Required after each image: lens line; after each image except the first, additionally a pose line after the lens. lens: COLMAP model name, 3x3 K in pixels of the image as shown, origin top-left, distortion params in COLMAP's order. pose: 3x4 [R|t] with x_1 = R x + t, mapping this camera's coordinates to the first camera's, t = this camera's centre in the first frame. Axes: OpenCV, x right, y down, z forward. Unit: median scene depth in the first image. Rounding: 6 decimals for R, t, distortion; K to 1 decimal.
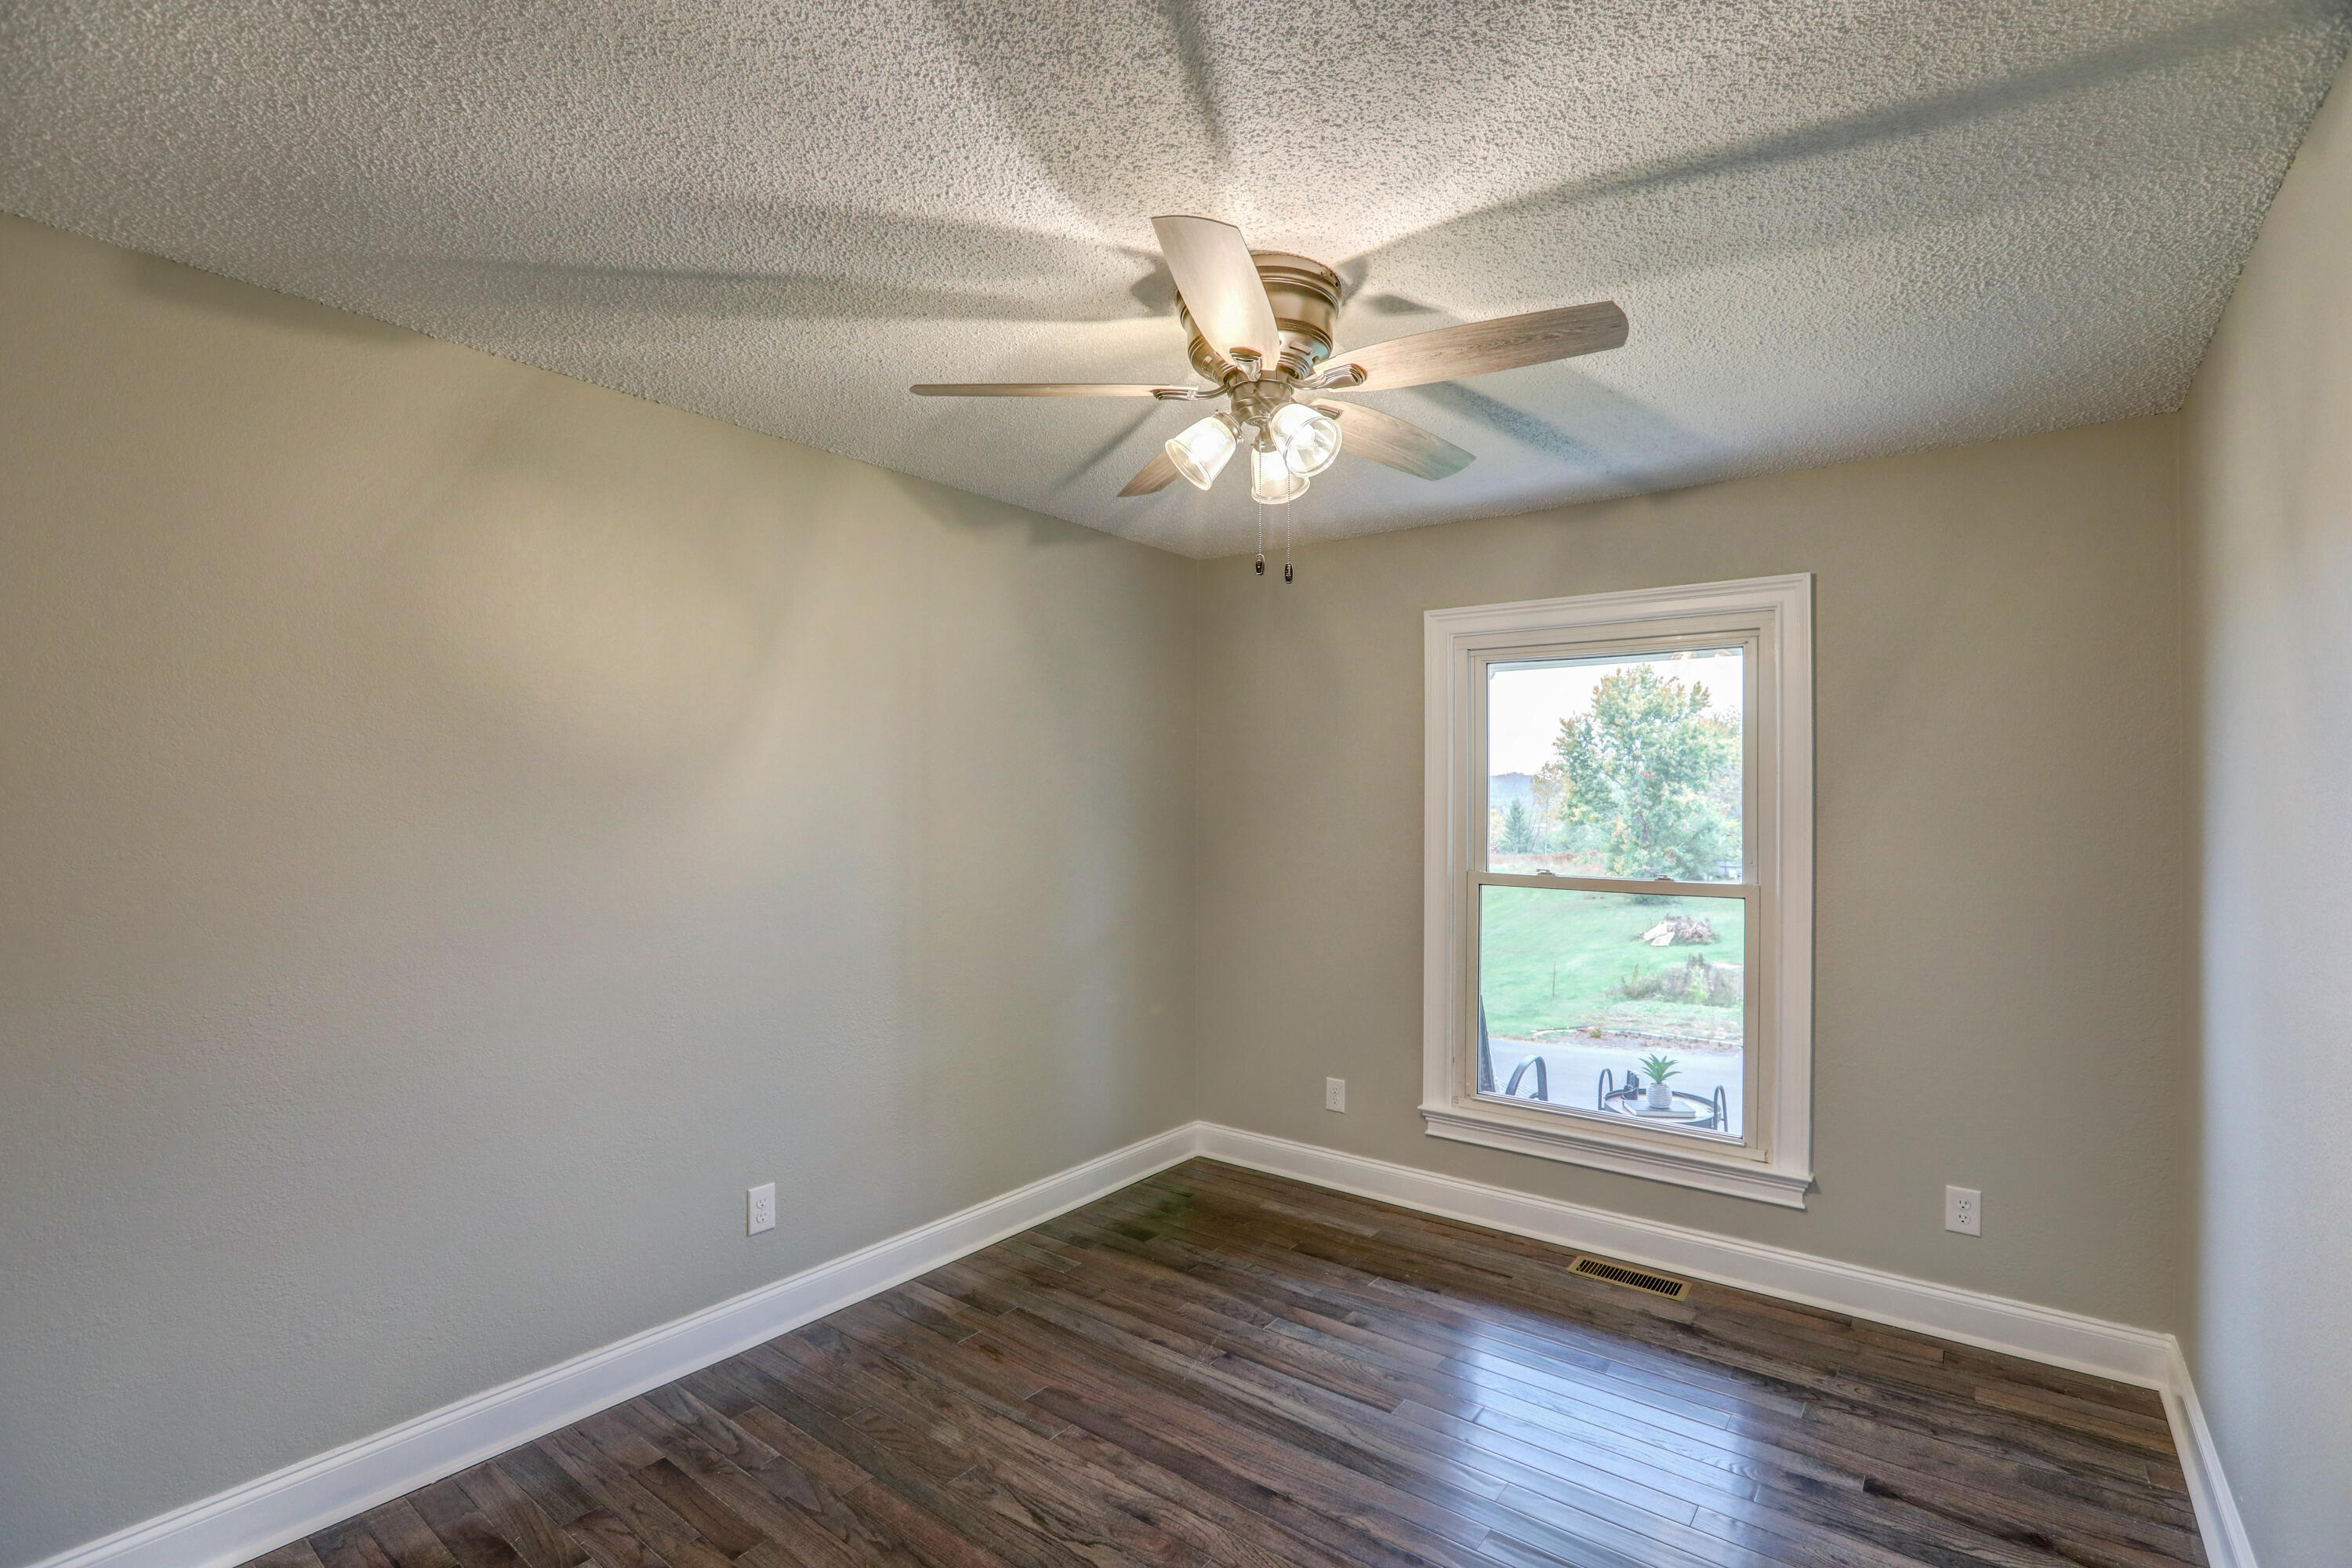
lens RADIAL K [[1077.4, 0, 1189.0], [0, 1077.4, 771.8], [0, 0, 1]] dist [-0.027833, 0.005121]
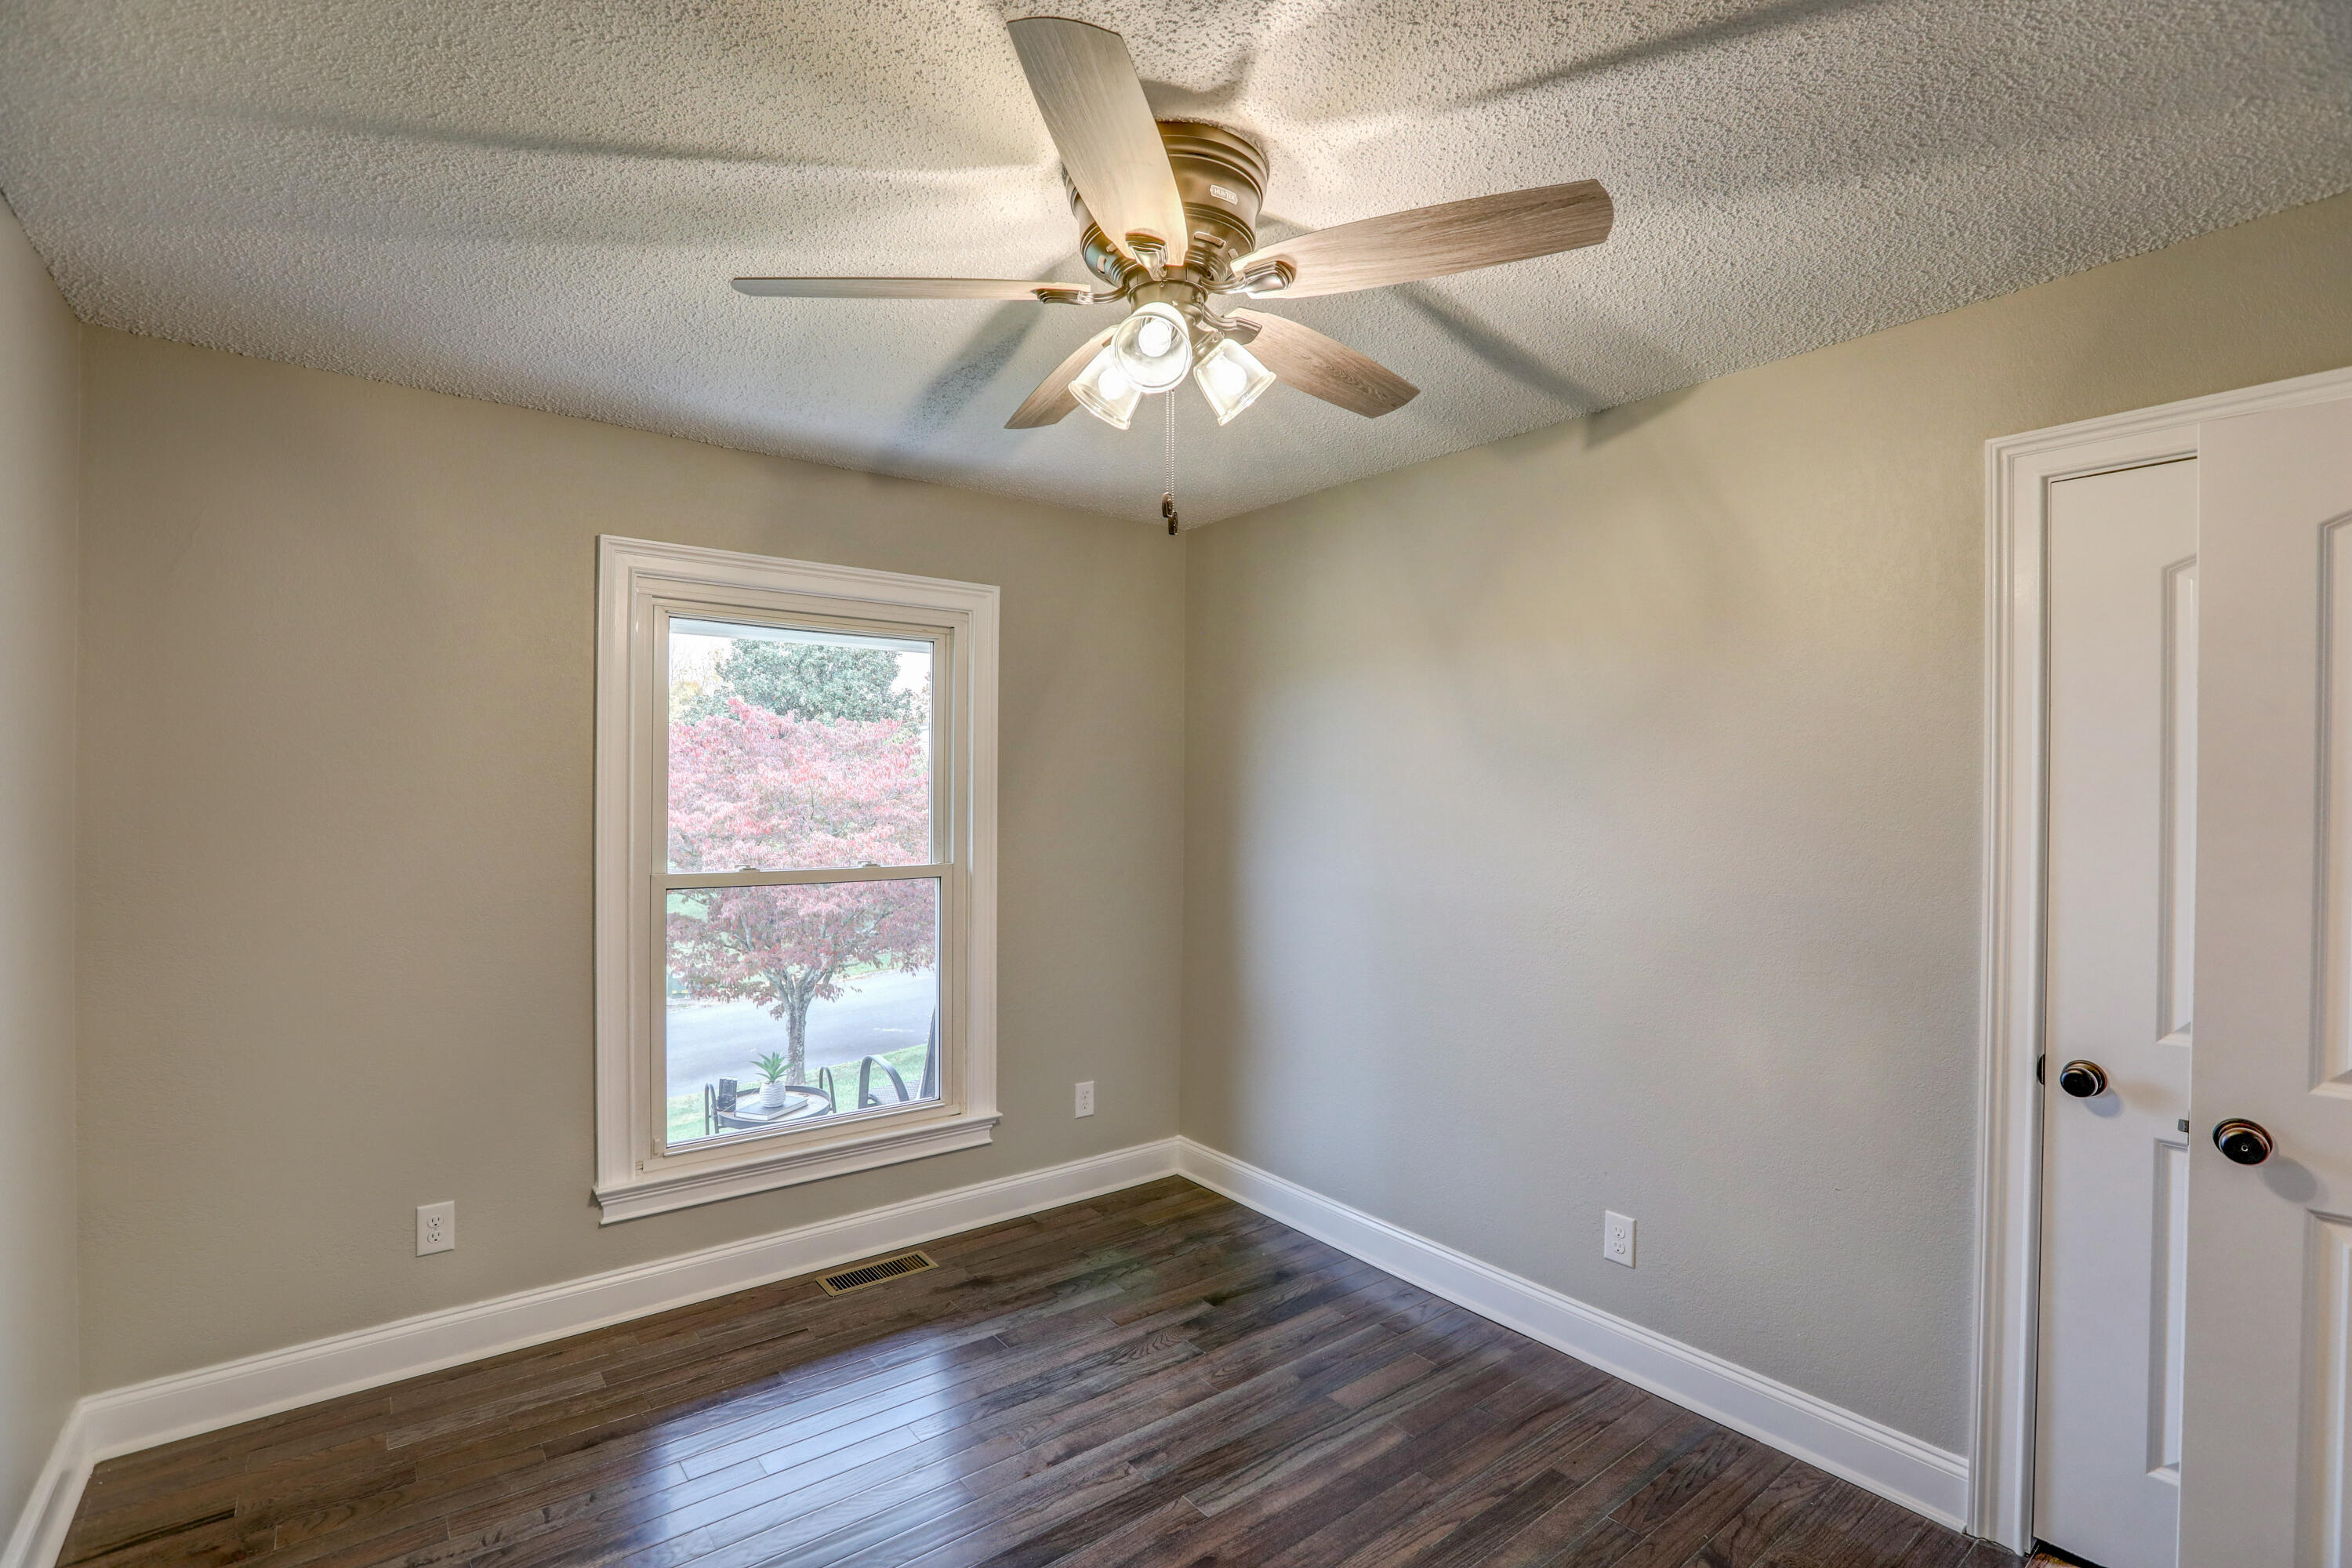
lens RADIAL K [[1077.4, 0, 1174.5], [0, 1077.4, 787.0], [0, 0, 1]] dist [-0.027833, 0.005121]
pose [[0.257487, -0.000633, 0.966282, -0.468419], [-0.030438, 0.999498, 0.008766, 0.010290], [-0.965802, -0.031669, 0.257339, 0.496589]]
